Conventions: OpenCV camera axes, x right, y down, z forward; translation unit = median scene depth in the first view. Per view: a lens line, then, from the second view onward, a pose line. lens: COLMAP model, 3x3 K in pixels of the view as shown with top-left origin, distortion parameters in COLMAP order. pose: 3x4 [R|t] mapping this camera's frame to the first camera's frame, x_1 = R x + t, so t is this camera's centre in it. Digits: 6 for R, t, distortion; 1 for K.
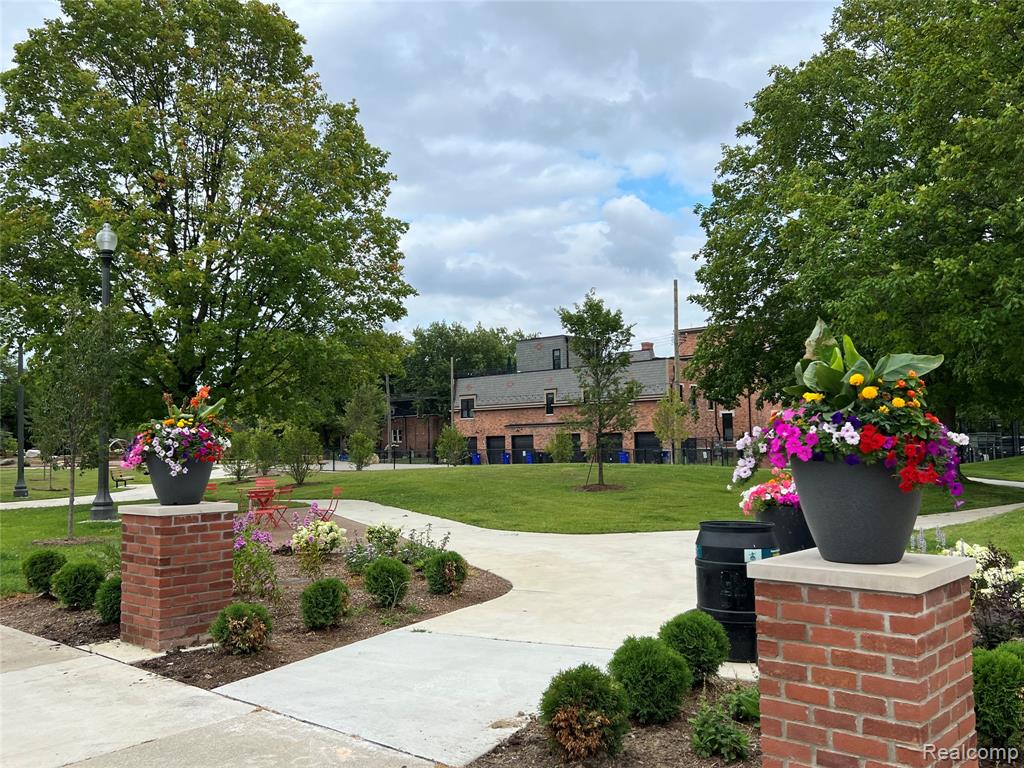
lens RADIAL K [[912.3, 0, 512.0], [0, 912.3, 384.0], [0, 0, 1]] dist [0.001826, -0.002680]
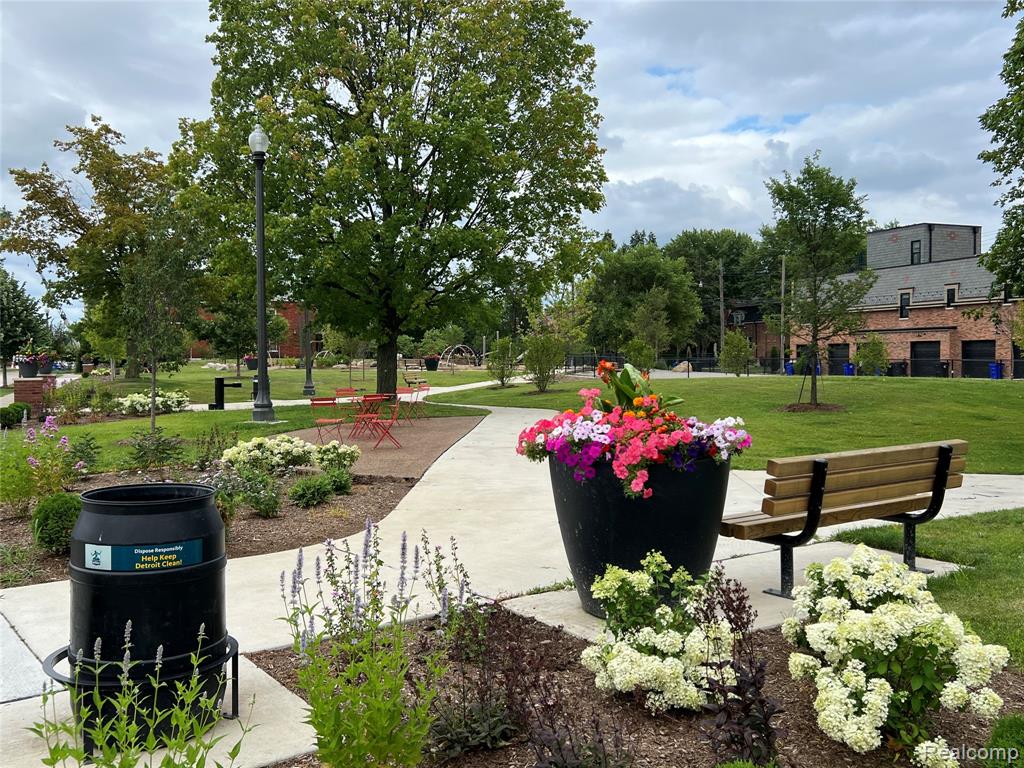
lens RADIAL K [[914.2, 0, 512.2], [0, 914.2, 296.1], [0, 0, 1]] dist [0.049776, -0.001582]
pose [[0.900387, -0.017550, -0.434737, 0.085087], [0.019287, 0.999814, -0.000416, 0.006138], [0.434663, -0.008010, 0.900557, 0.073954]]
